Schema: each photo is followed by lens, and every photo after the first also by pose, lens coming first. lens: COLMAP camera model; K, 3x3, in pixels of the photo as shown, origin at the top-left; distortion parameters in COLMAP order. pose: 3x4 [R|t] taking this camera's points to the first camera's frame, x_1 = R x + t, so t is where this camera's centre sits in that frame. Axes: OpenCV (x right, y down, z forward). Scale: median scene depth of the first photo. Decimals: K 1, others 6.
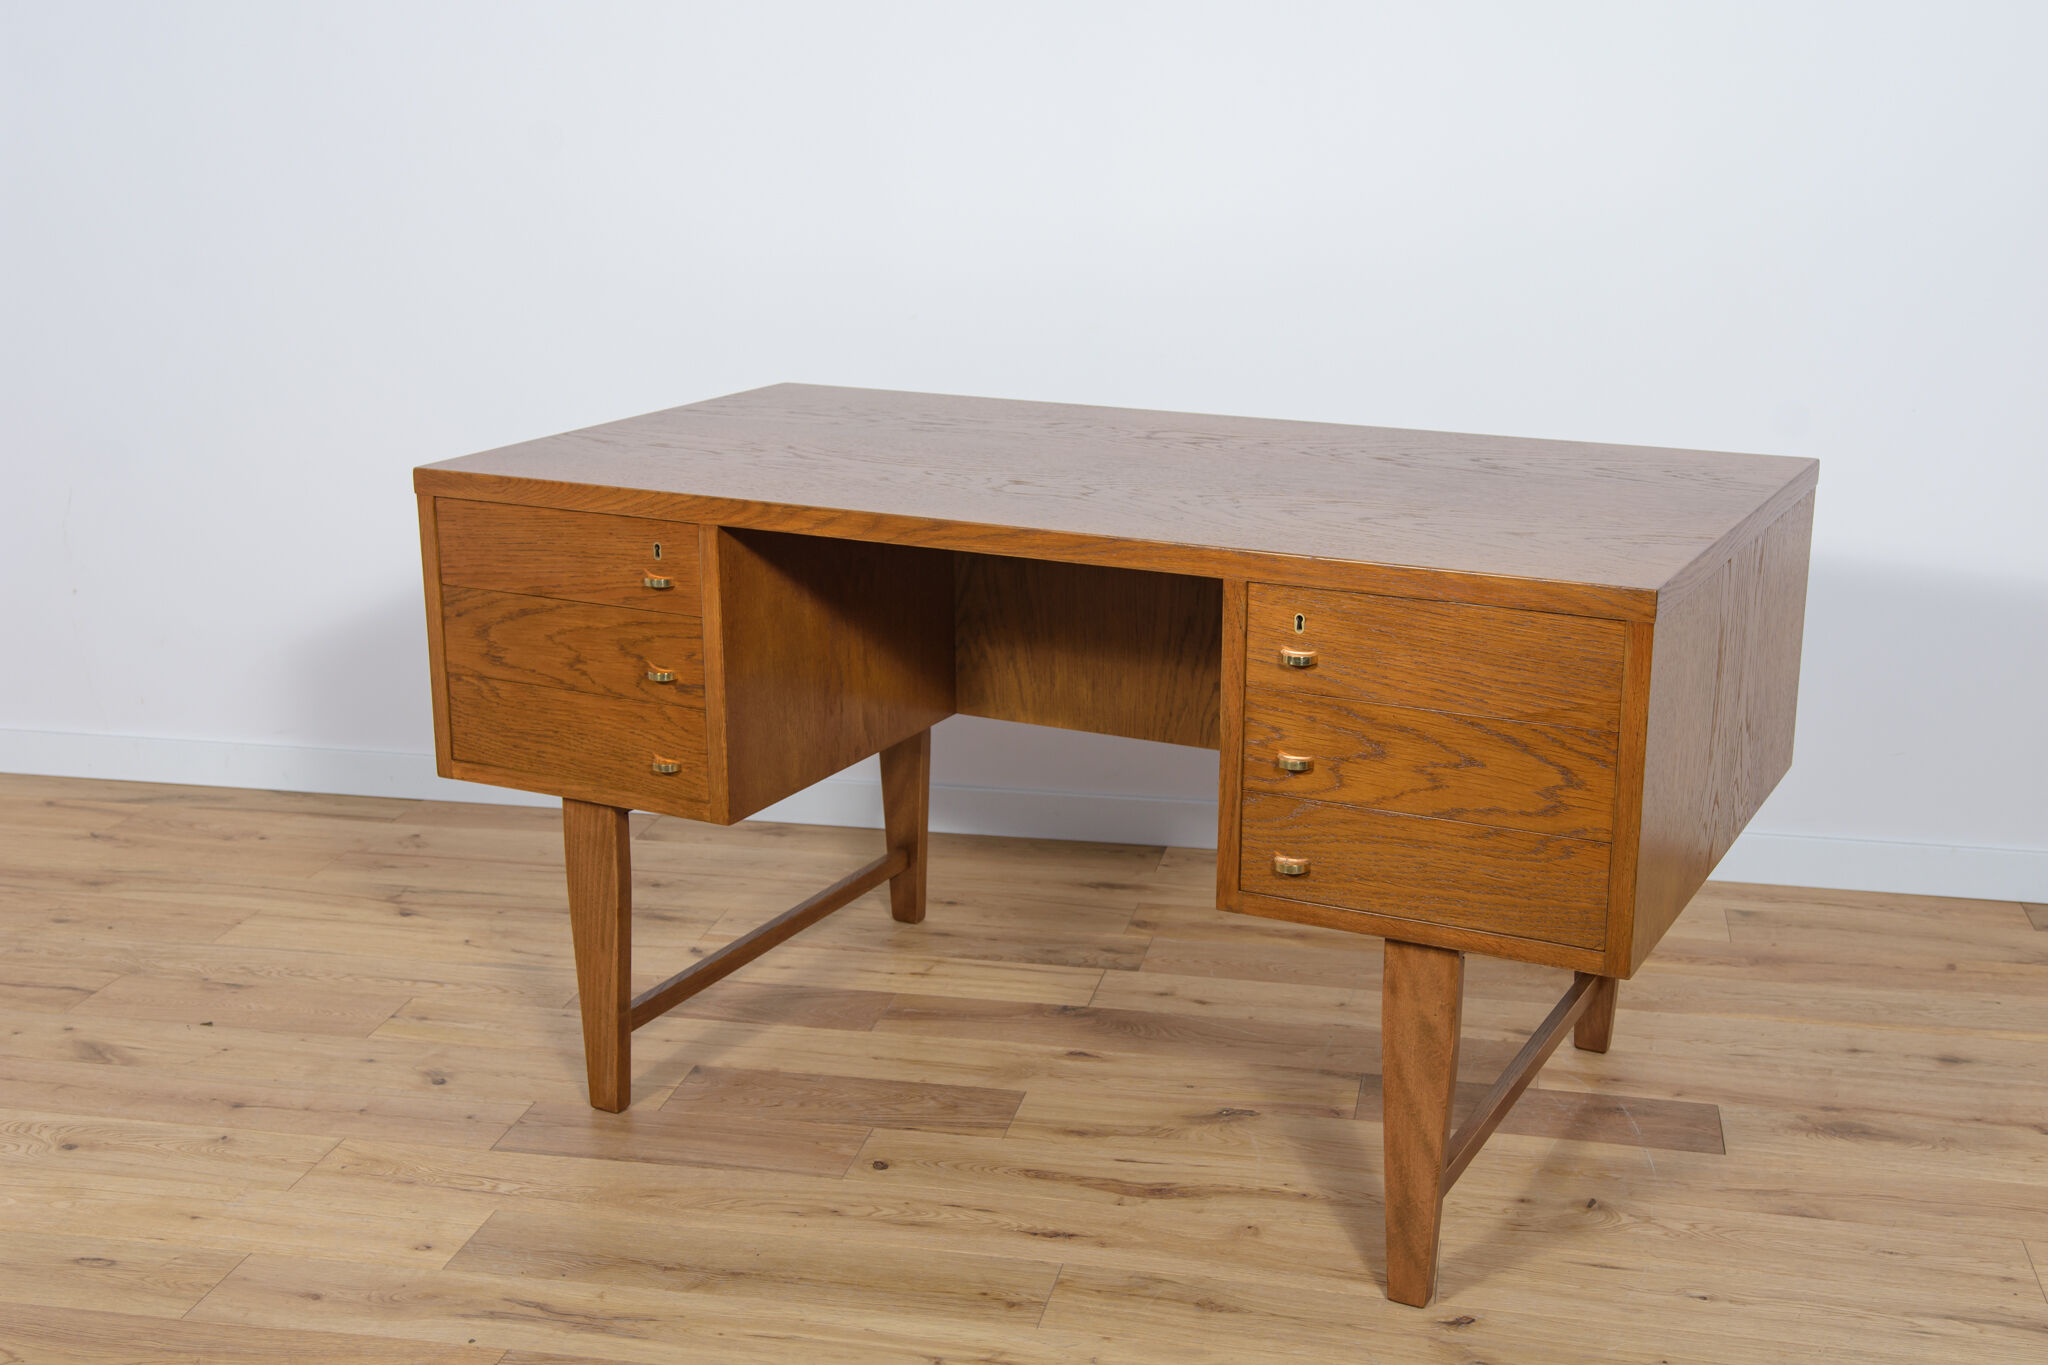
lens RADIAL K [[2504.9, 0, 1047.0], [0, 2504.9, 714.1], [0, 0, 1]] dist [0.080827, 0.000000]
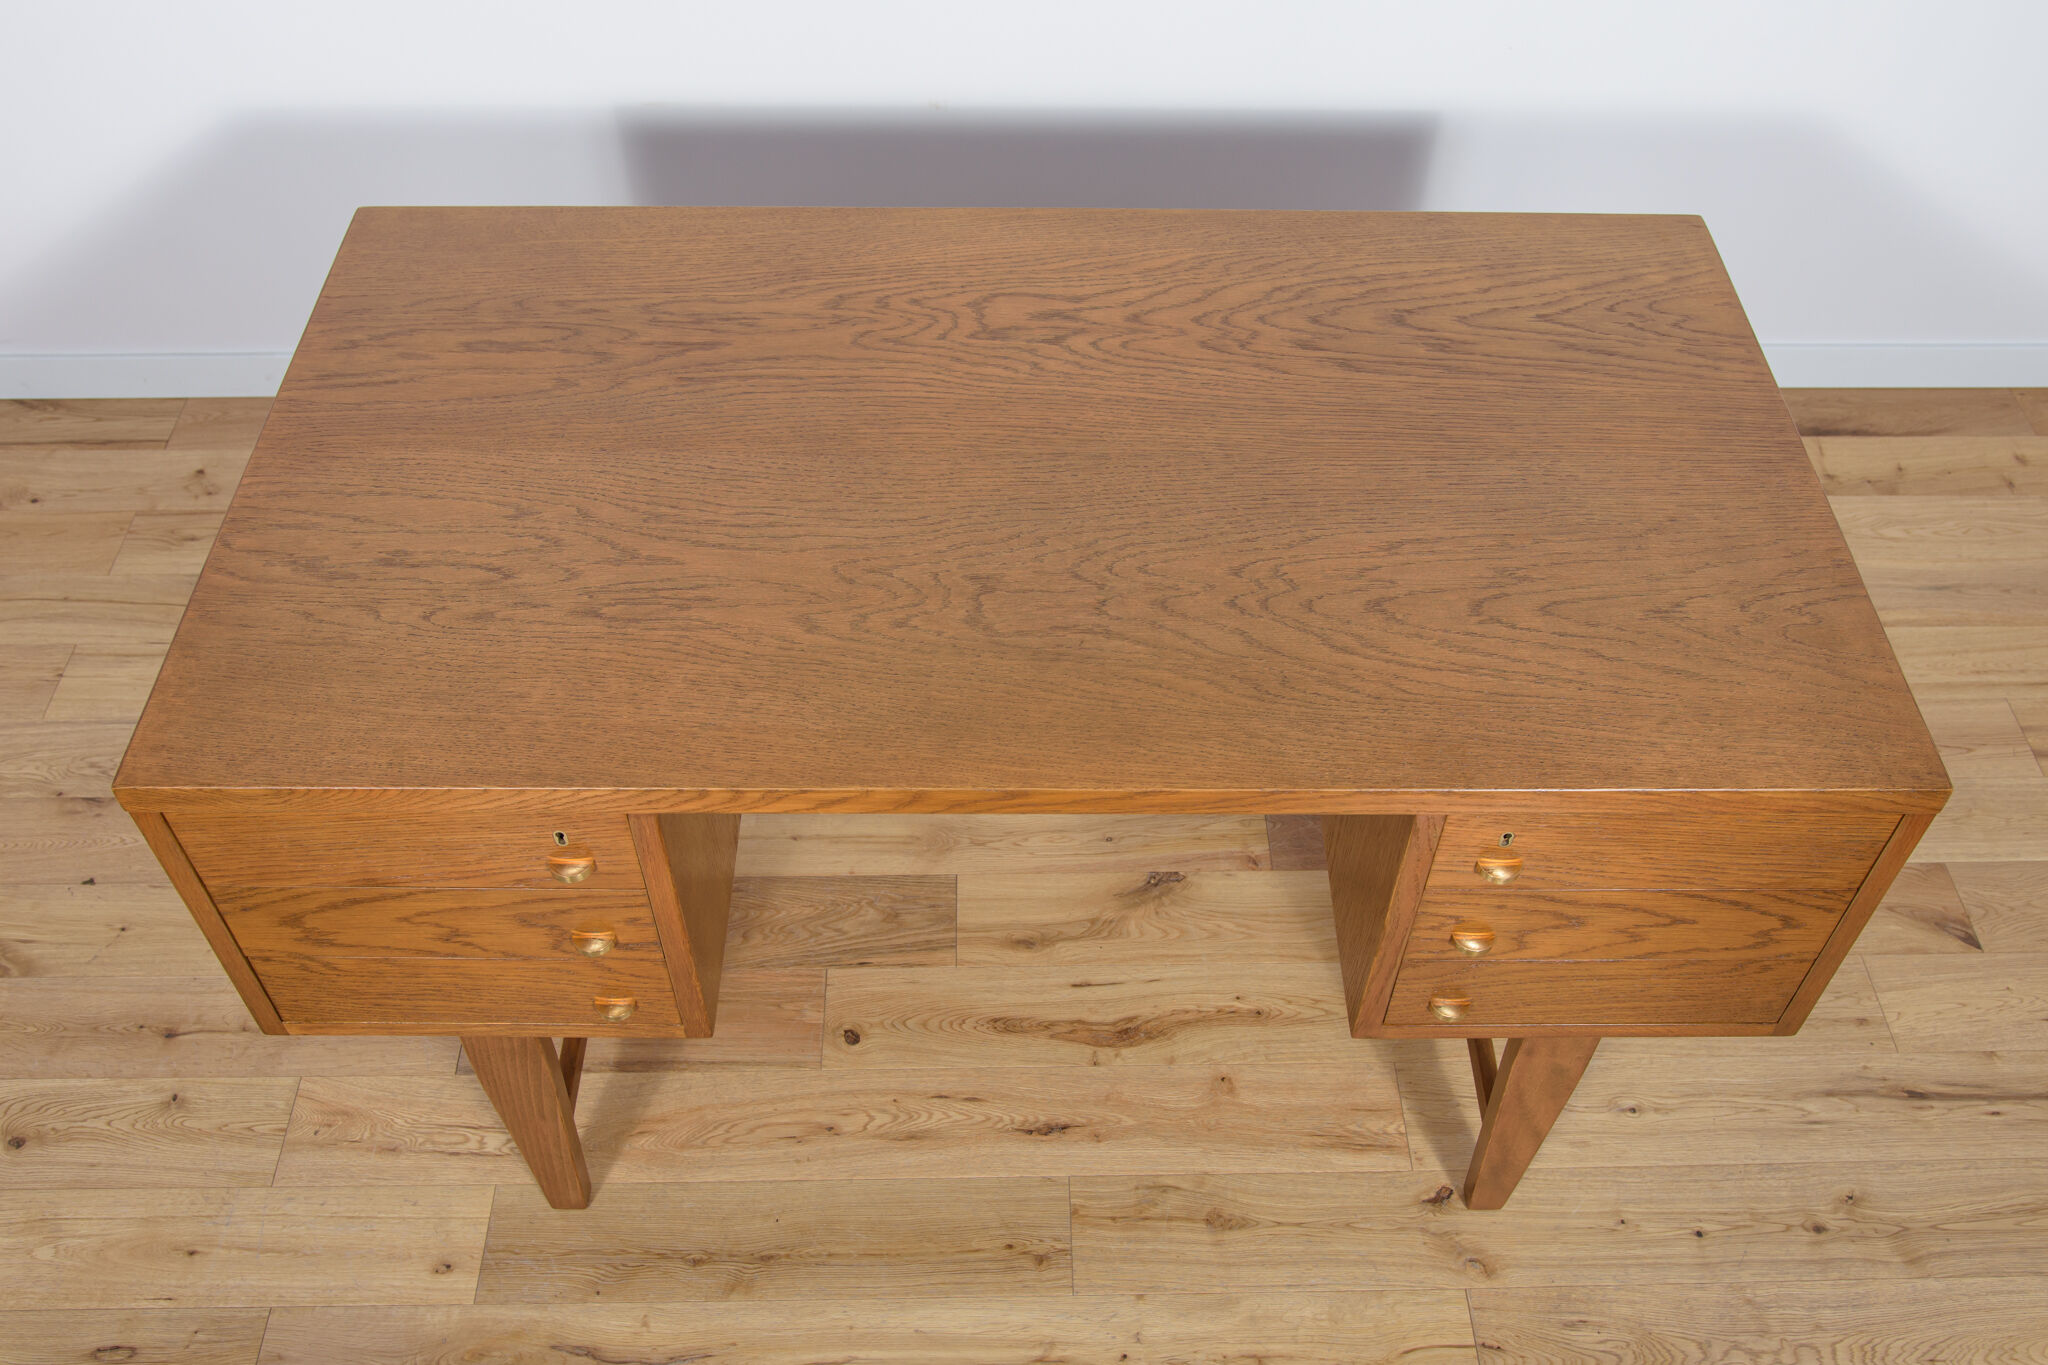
lens RADIAL K [[1829.8, 0, 1052.8], [0, 1829.8, 698.6], [0, 0, 1]] dist [-0.057764, 0.060885]
pose [[0.973461, -0.160433, 0.163204, -0.086502], [0.043028, 0.828723, 0.558002, -0.350017], [-0.224773, -0.536171, 0.813633, 0.452706]]
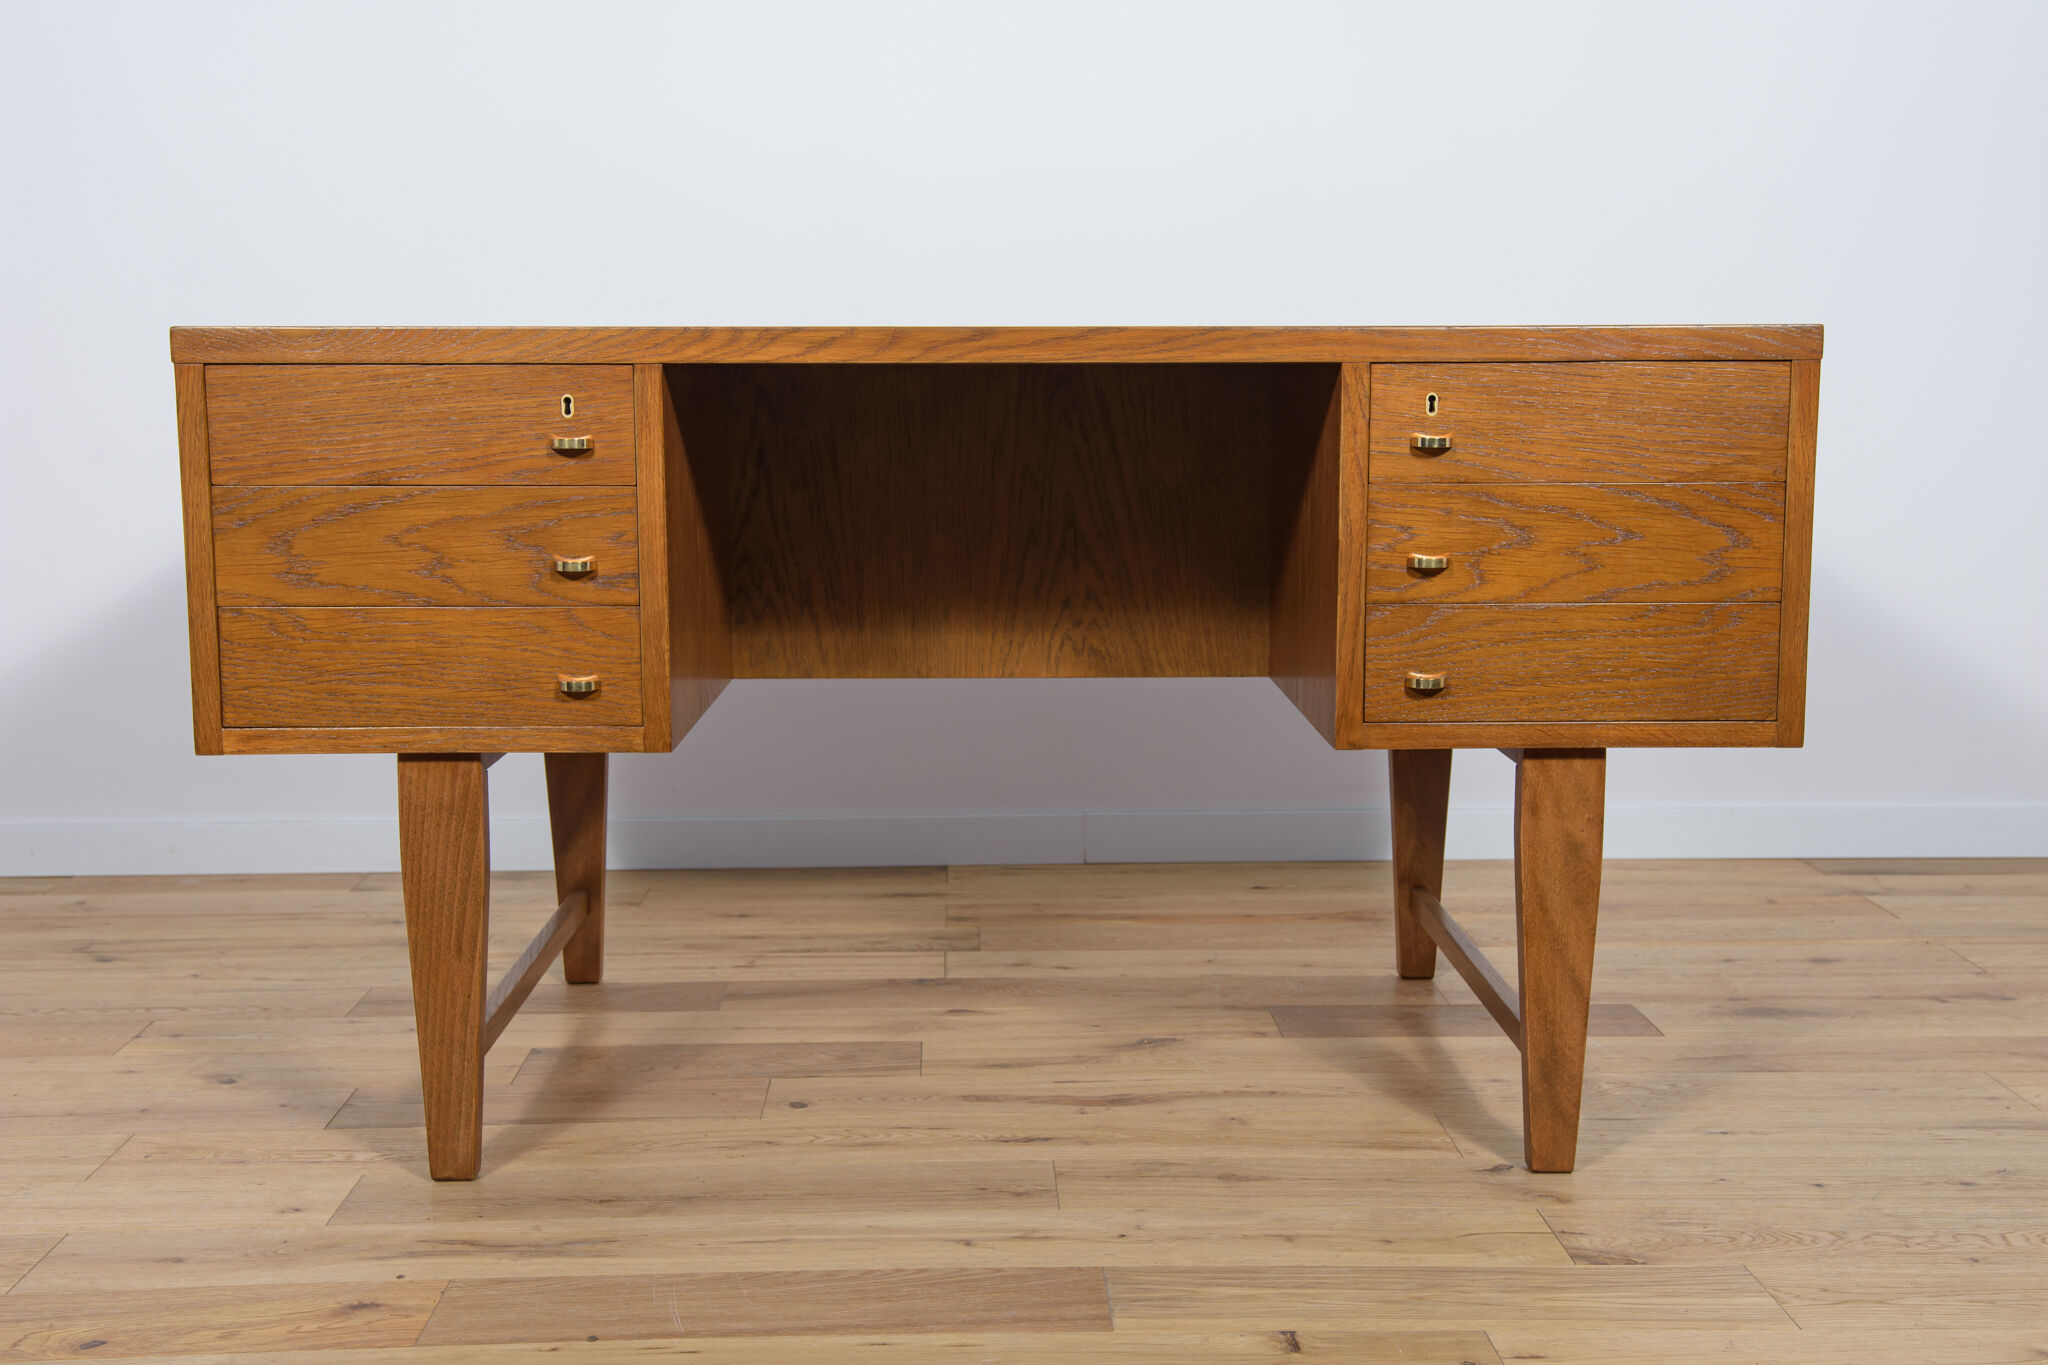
lens RADIAL K [[2504.9, 0, 1061.4], [0, 2504.9, 705.7], [0, 0, 1]] dist [0.080827, 0.000000]
pose [[0.969986, -0.032587, 0.240969, -0.185748], [0.065603, 0.989303, -0.130289, 0.163219], [-0.234145, 0.142187, 0.961748, 0.113829]]
